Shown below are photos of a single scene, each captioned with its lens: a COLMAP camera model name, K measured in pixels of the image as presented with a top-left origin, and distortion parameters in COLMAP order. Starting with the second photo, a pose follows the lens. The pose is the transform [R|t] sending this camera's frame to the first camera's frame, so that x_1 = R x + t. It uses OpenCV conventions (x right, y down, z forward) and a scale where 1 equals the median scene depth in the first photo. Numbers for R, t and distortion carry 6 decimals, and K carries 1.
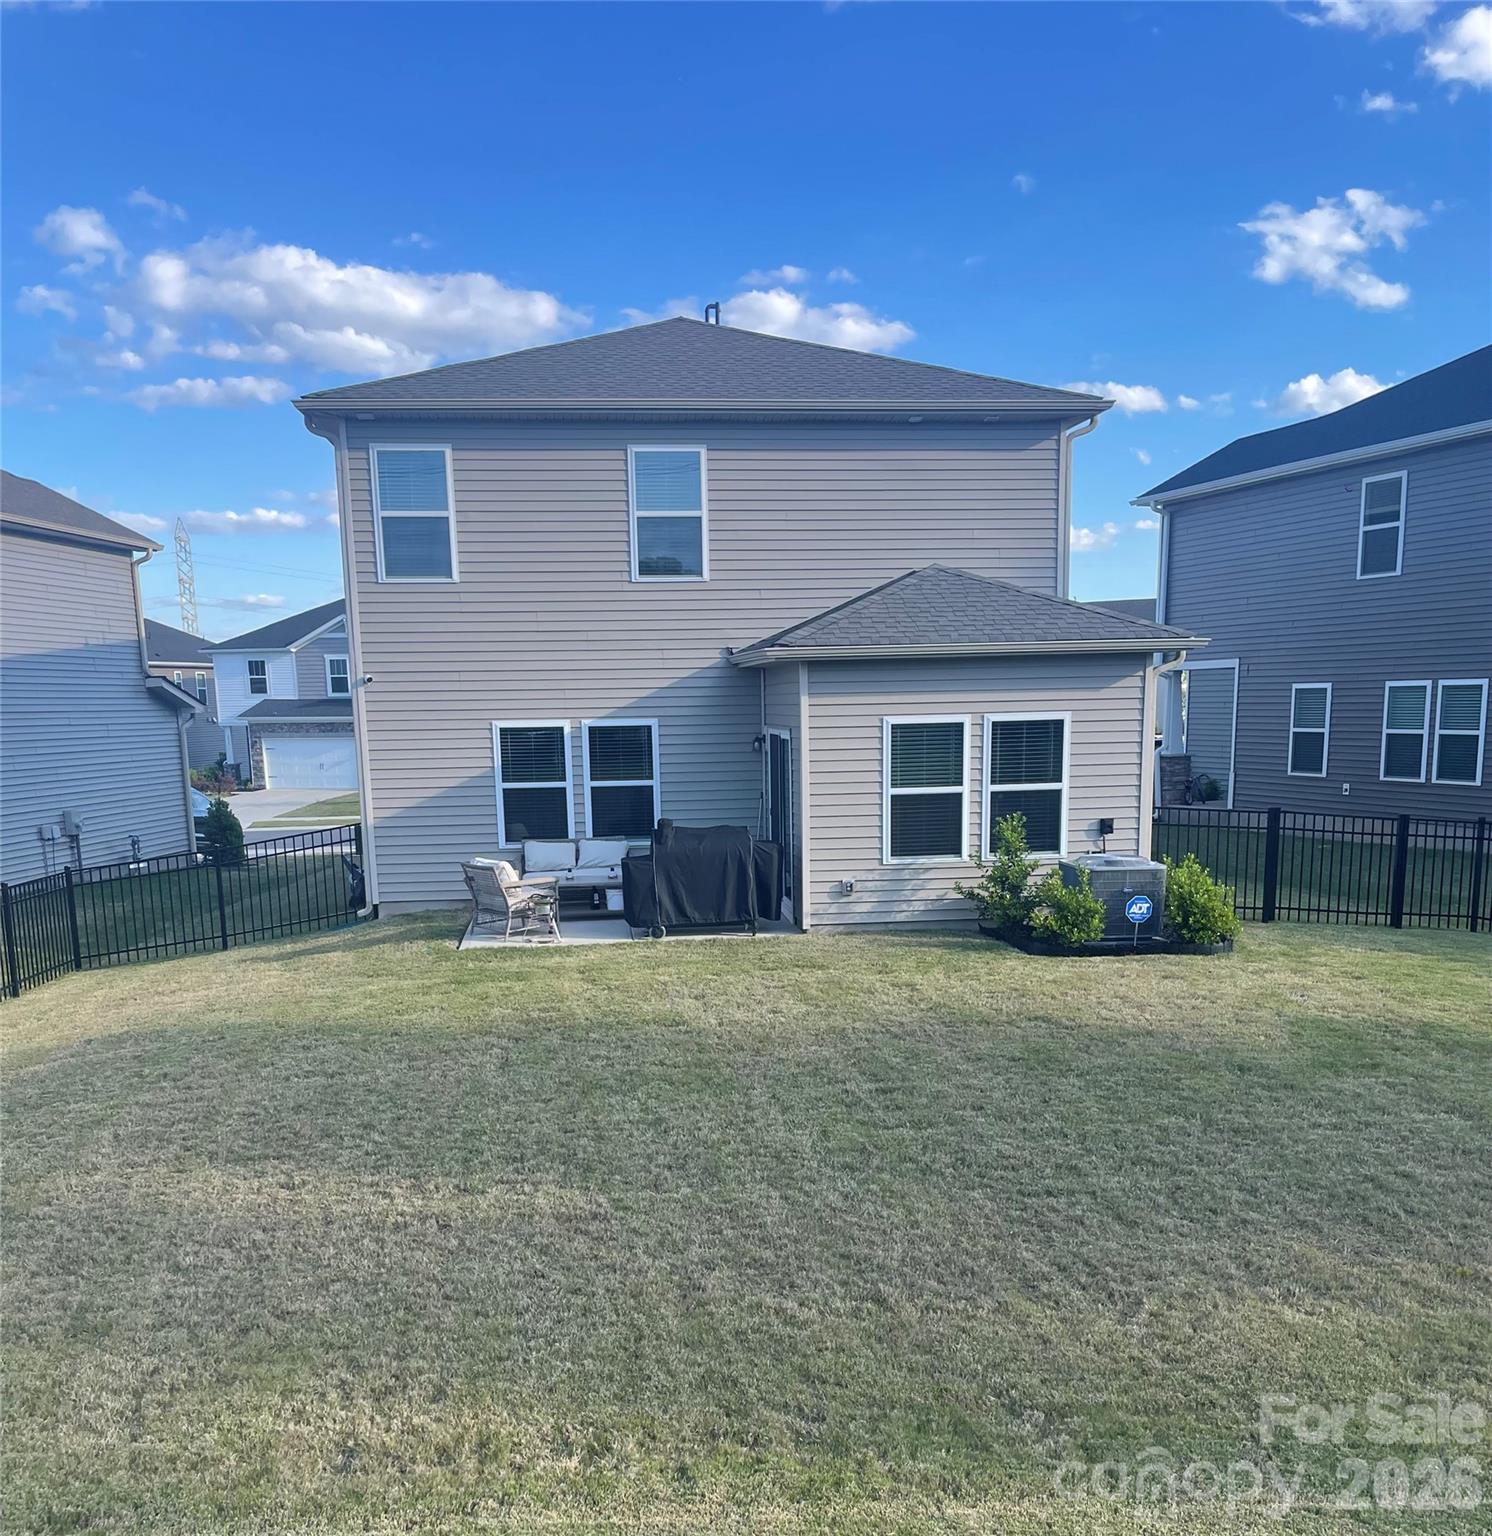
lens RADIAL K [[1561.3, 0, 745.7], [0, 1561.3, 964.3], [0, 0, 1]] dist [0.102988, 0.025448]
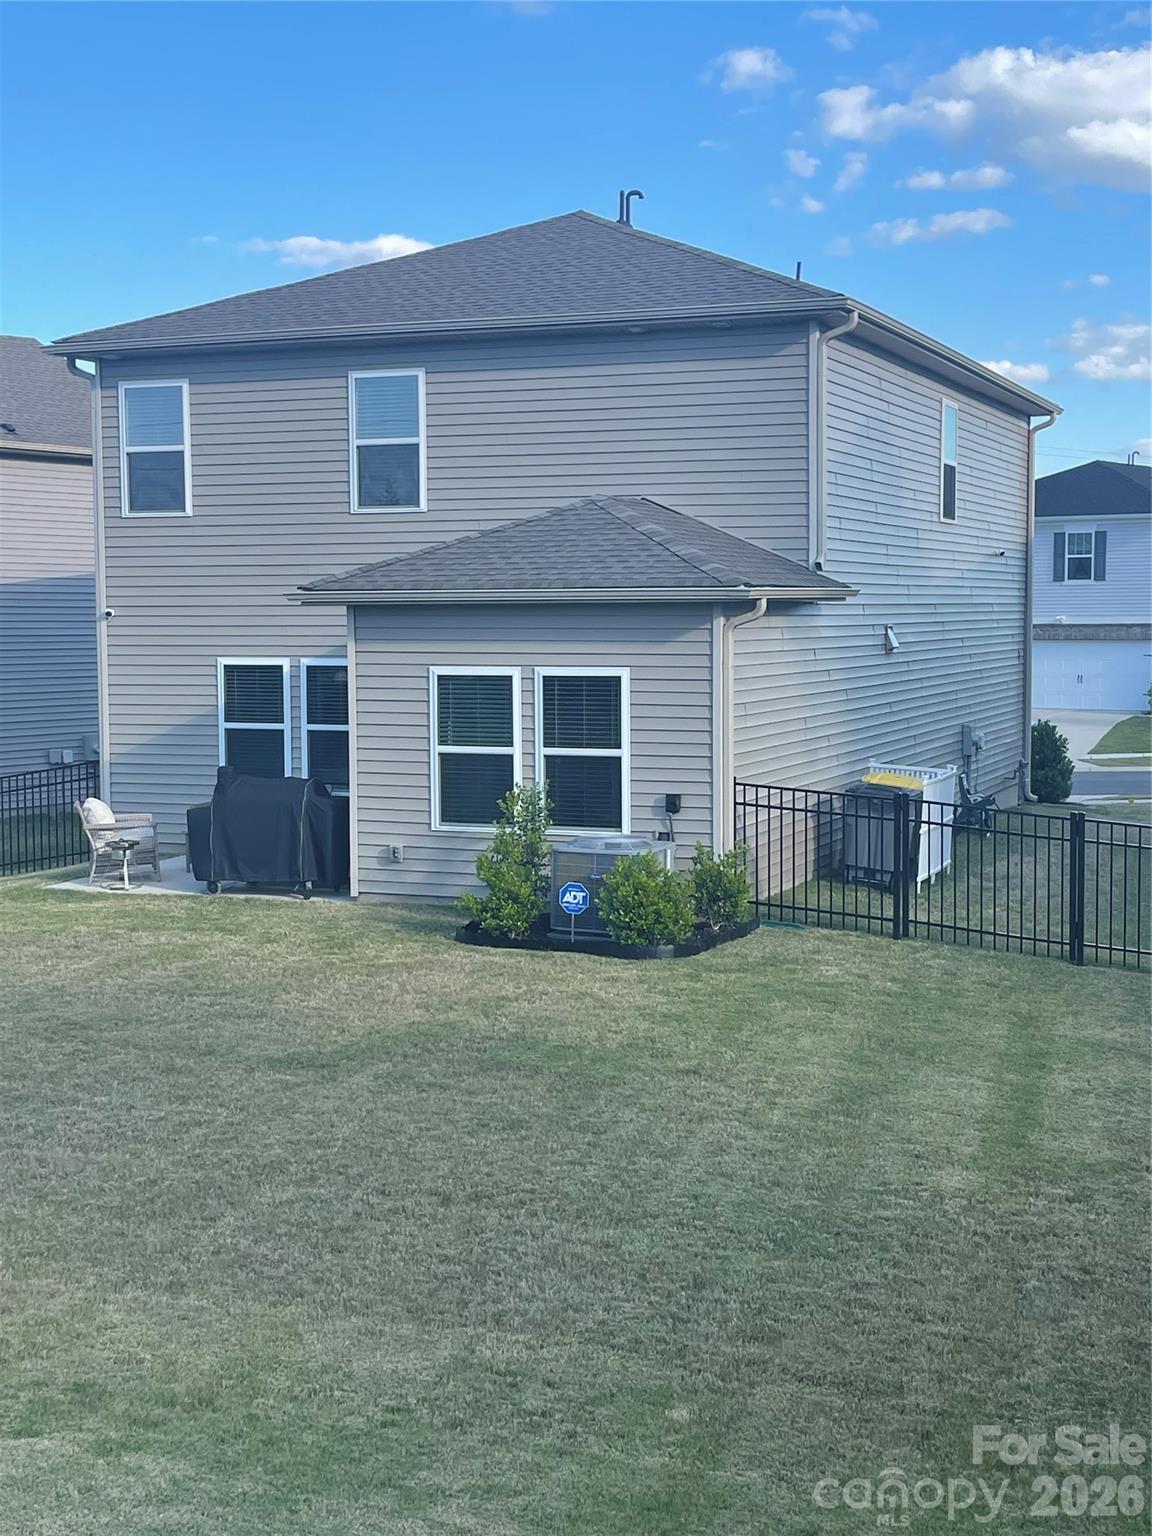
lens RADIAL K [[2108.7, 0, 576.0], [0, 2108.7, 768.0], [0, 0, 1]] dist [0.143304, 0.034364]
pose [[0.881402, 0.050029, -0.469710, 0.646766], [-0.091603, 0.993602, -0.066063, -0.024314], [0.463400, 0.101255, 0.880345, -0.021413]]
